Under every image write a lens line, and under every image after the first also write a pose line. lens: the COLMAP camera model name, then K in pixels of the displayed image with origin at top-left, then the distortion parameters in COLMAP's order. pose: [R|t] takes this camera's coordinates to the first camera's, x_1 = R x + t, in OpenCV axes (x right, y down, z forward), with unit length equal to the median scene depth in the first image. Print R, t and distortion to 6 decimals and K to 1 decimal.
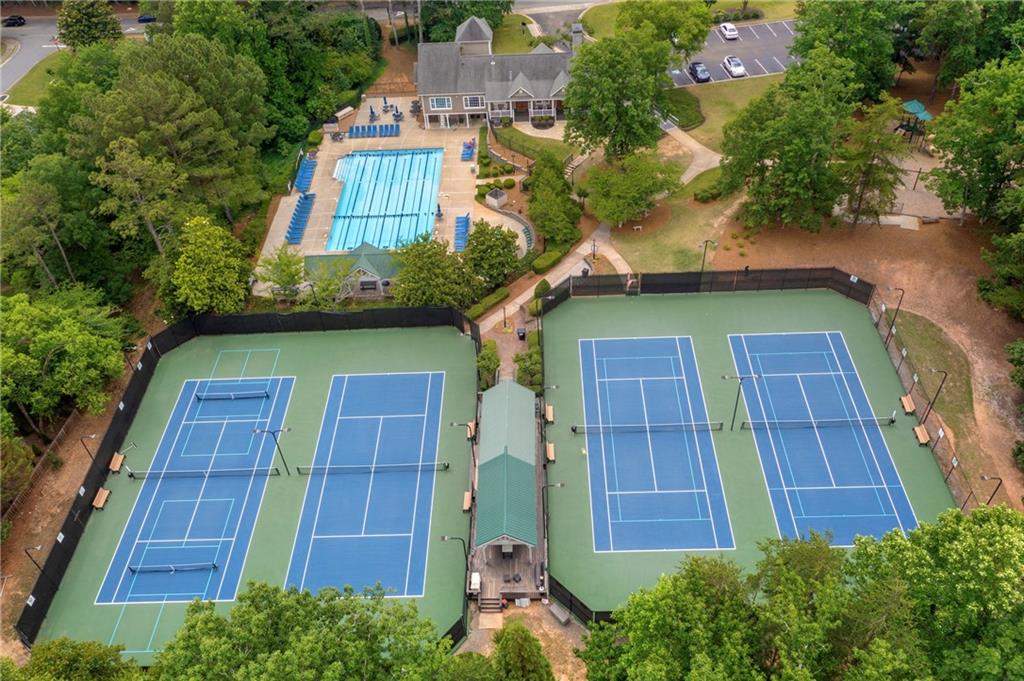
lens RADIAL K [[831.1, 0, 512.0], [0, 831.1, 340.5], [0, 0, 1]] dist [-0.003822, 0.000746]
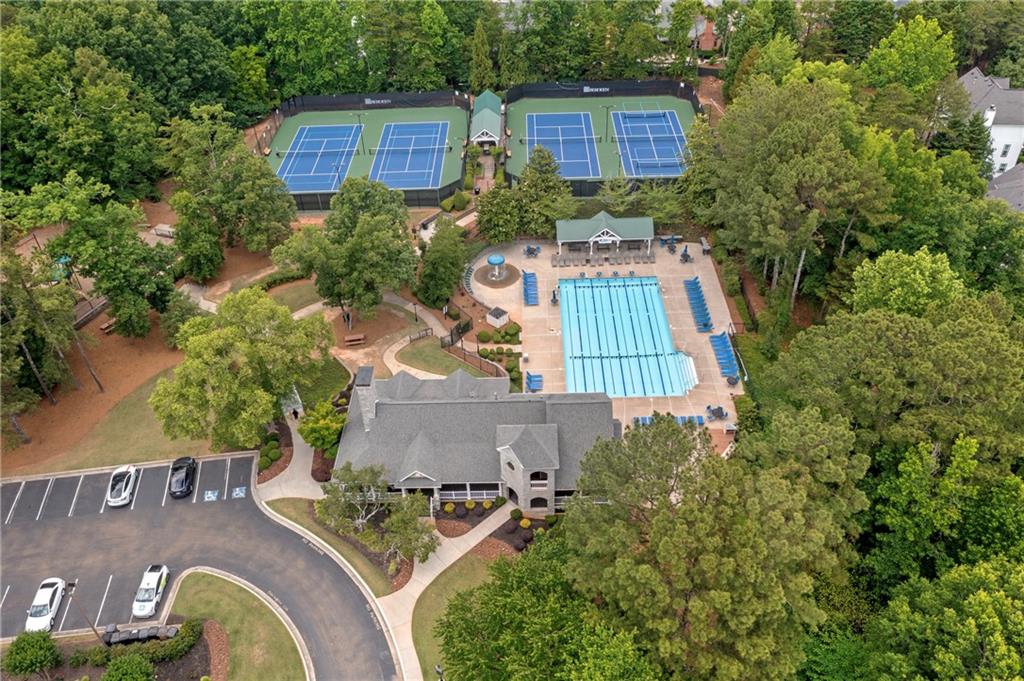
lens RADIAL K [[812.9, 0, 512.0], [0, 812.9, 340.5], [0, 0, 1]] dist [0.000618, 0.002983]
pose [[-0.997693, 0.056108, 0.038213, -0.067384], [0.045627, 0.137434, 0.989459, -1.067918], [0.050265, 0.988920, -0.139677, 1.127712]]
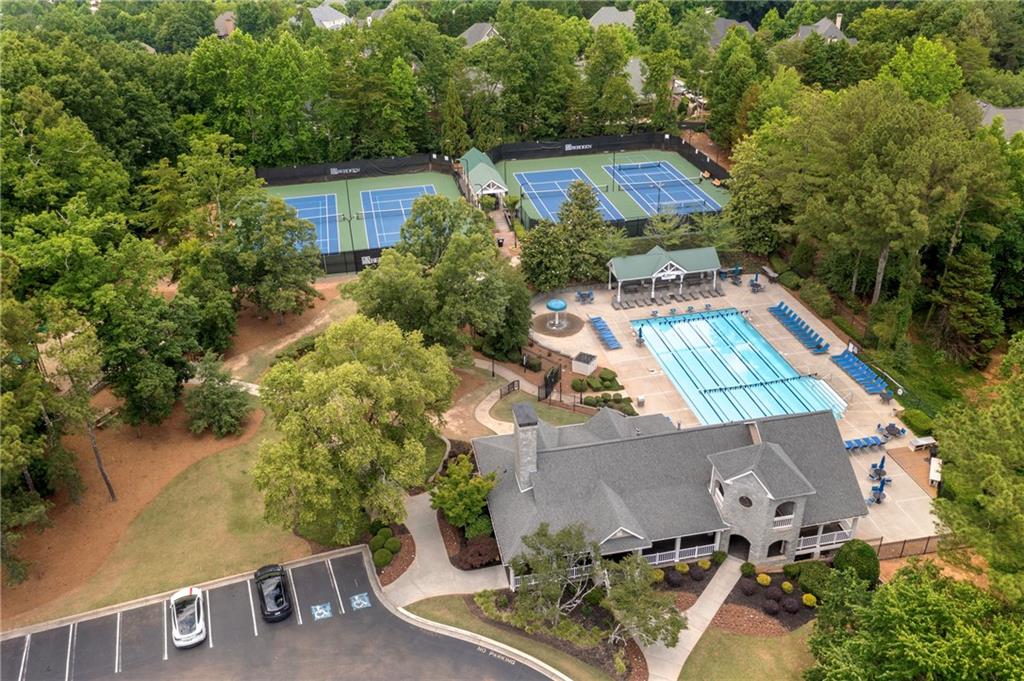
lens RADIAL K [[831.1, 0, 512.0], [0, 831.1, 340.5], [0, 0, 1]] dist [-0.003822, 0.000746]
pose [[-0.975963, 0.155036, -0.153163, 0.165454], [-0.100742, 0.302261, 0.947887, -0.906896], [0.193252, 0.940533, -0.279377, 1.157694]]
